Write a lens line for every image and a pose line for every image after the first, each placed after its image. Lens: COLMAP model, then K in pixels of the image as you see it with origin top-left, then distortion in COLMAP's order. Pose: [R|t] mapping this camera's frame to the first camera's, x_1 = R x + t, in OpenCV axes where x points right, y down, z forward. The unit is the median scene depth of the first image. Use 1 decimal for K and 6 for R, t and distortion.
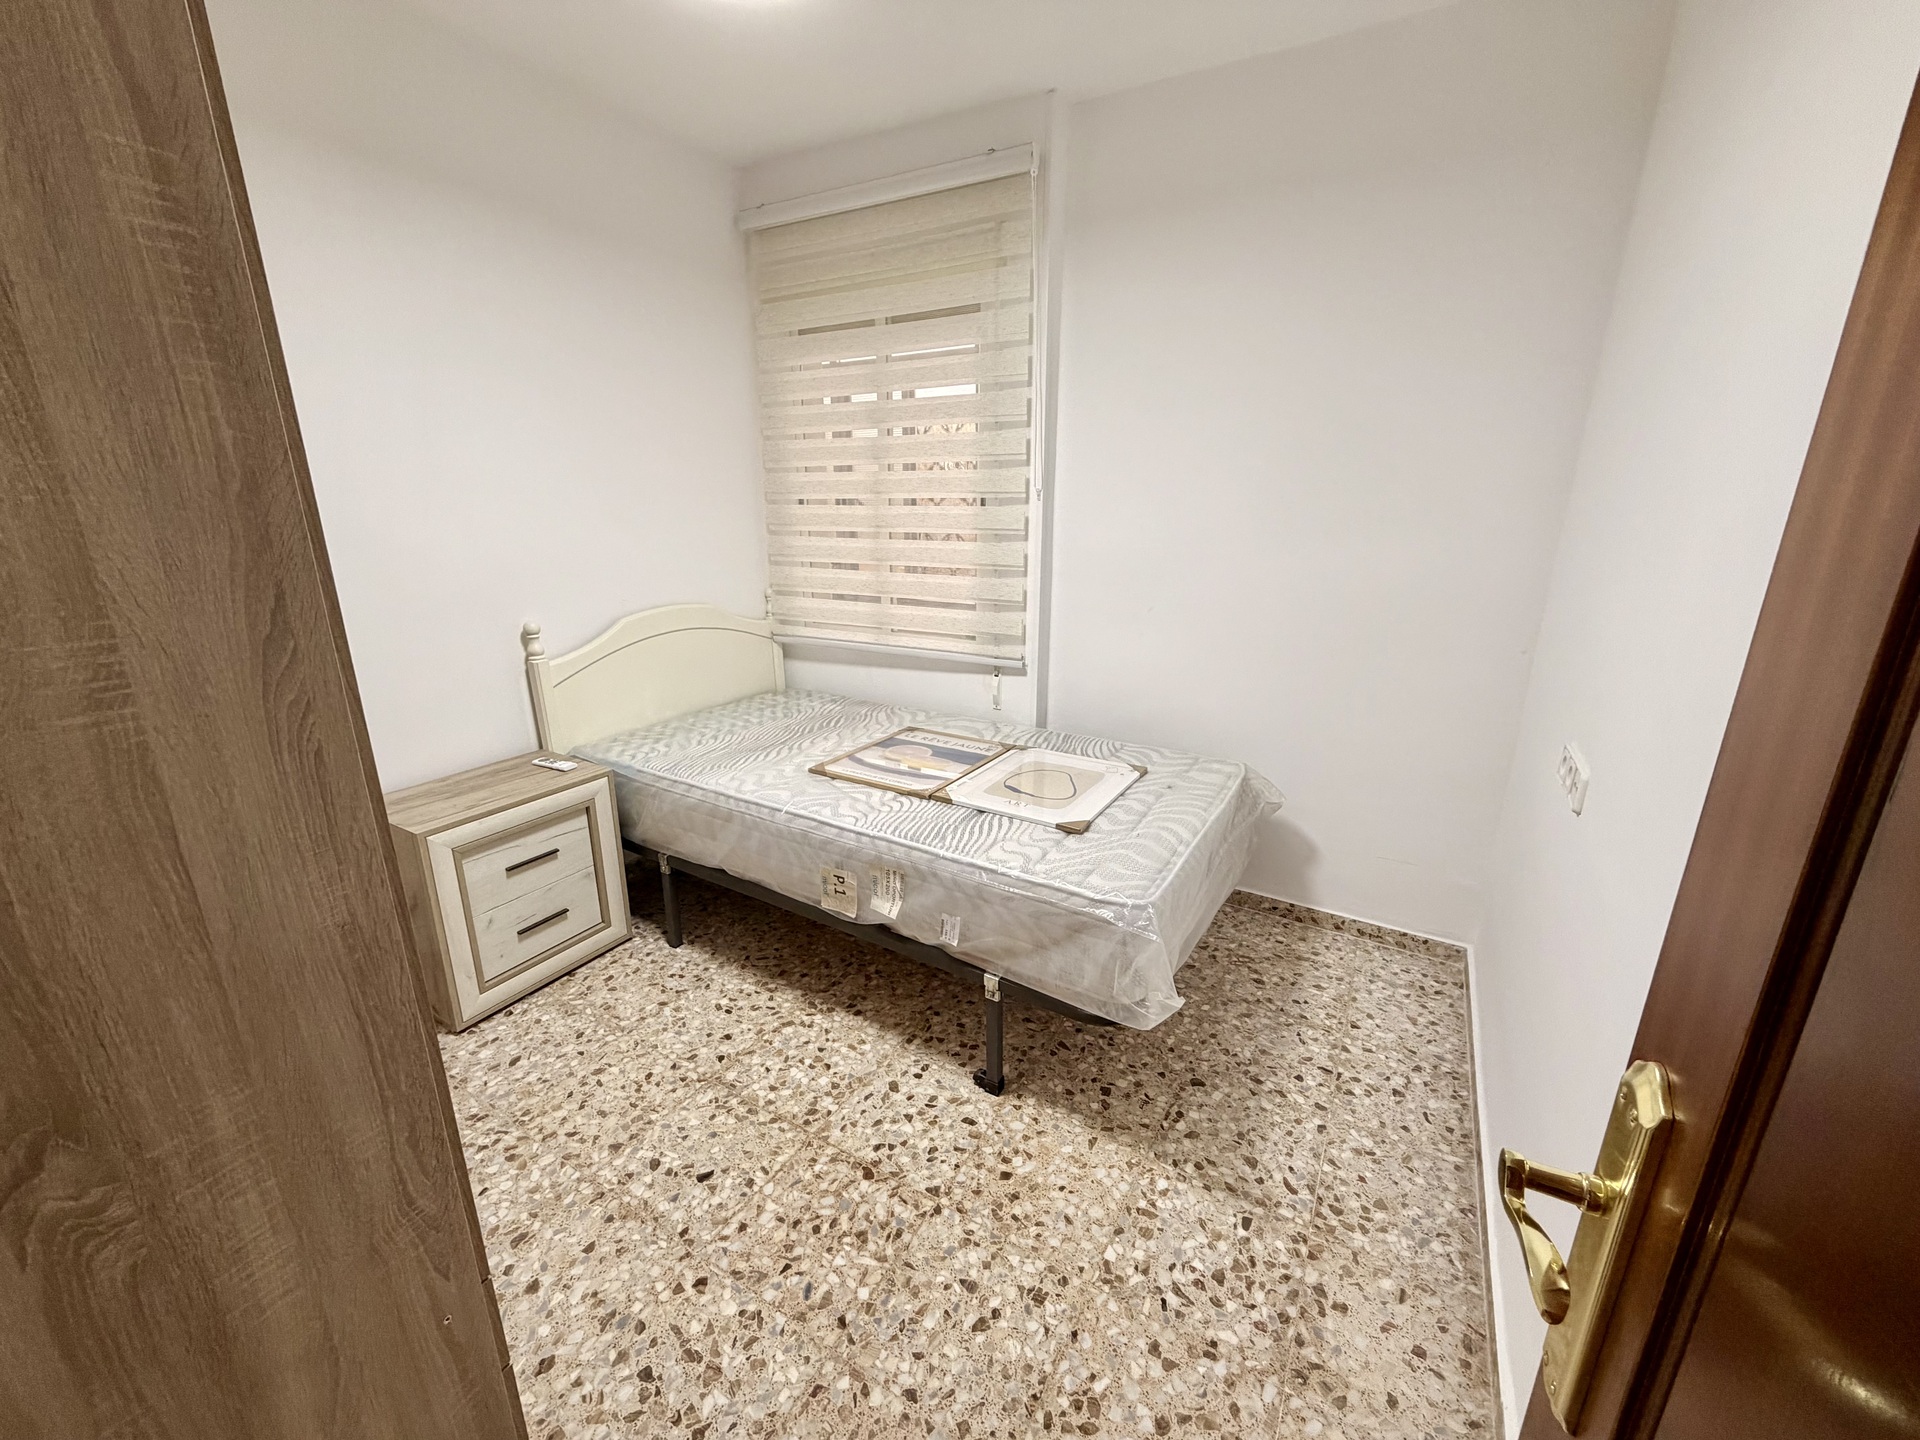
lens RADIAL K [[765.8, 0, 950.8], [0, 765.8, 715.8], [0, 0, 1]] dist [-0.001705, -0.000662]
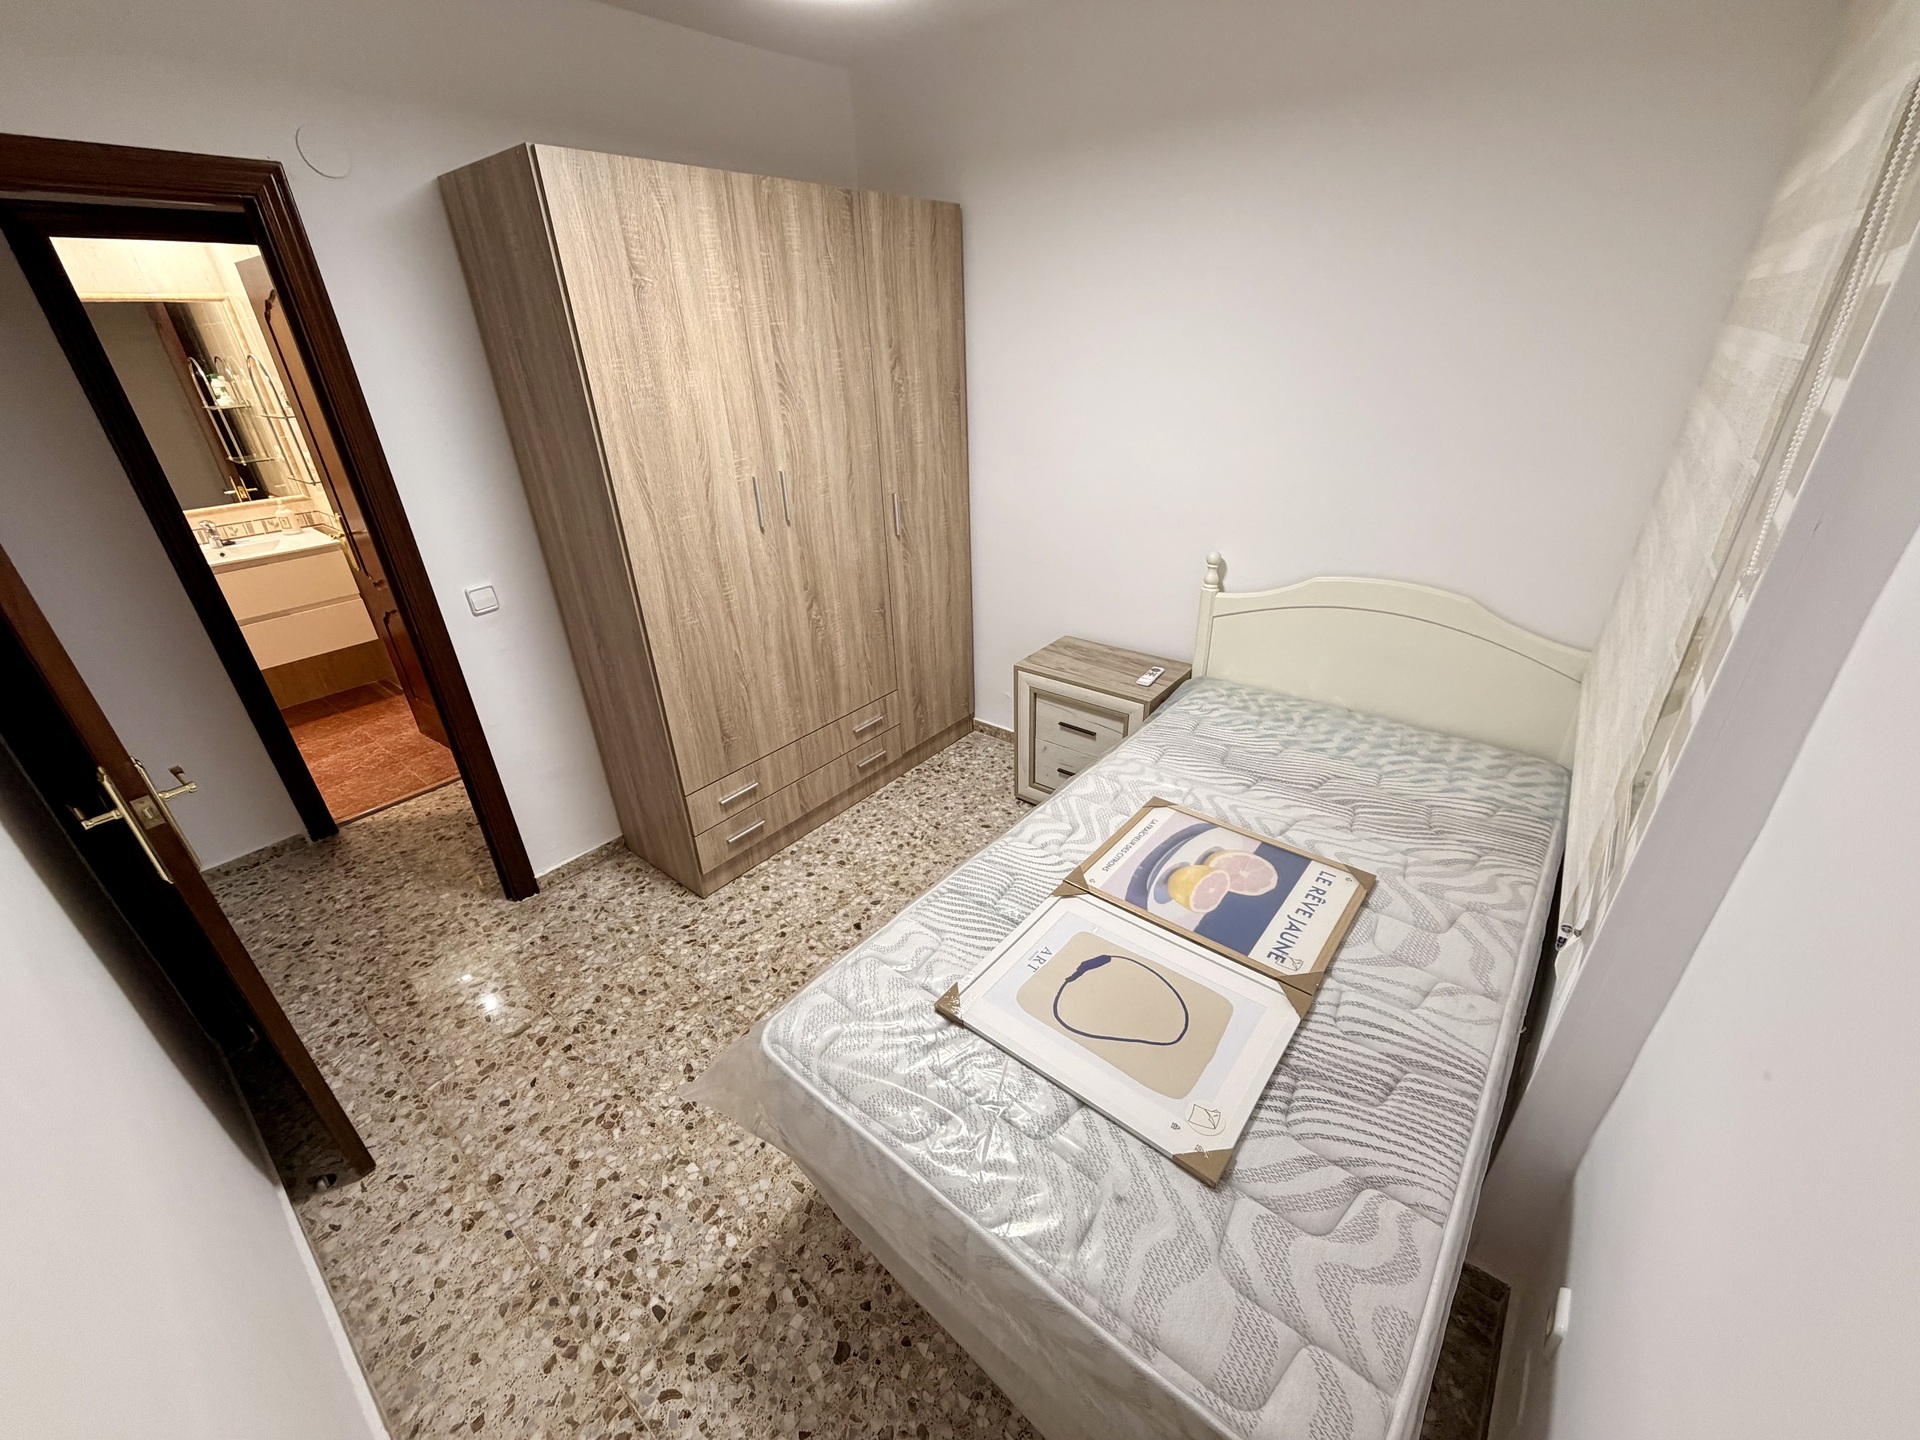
lens RADIAL K [[765.8, 0, 959.5], [0, 765.8, 722.0], [0, 0, 1]] dist [-0.001705, -0.000662]
pose [[-0.144247, 0.453025, -0.879751, 0.870610], [-0.236712, 0.847440, 0.475198, -0.553832], [0.960812, 0.276794, -0.015004, 1.200172]]
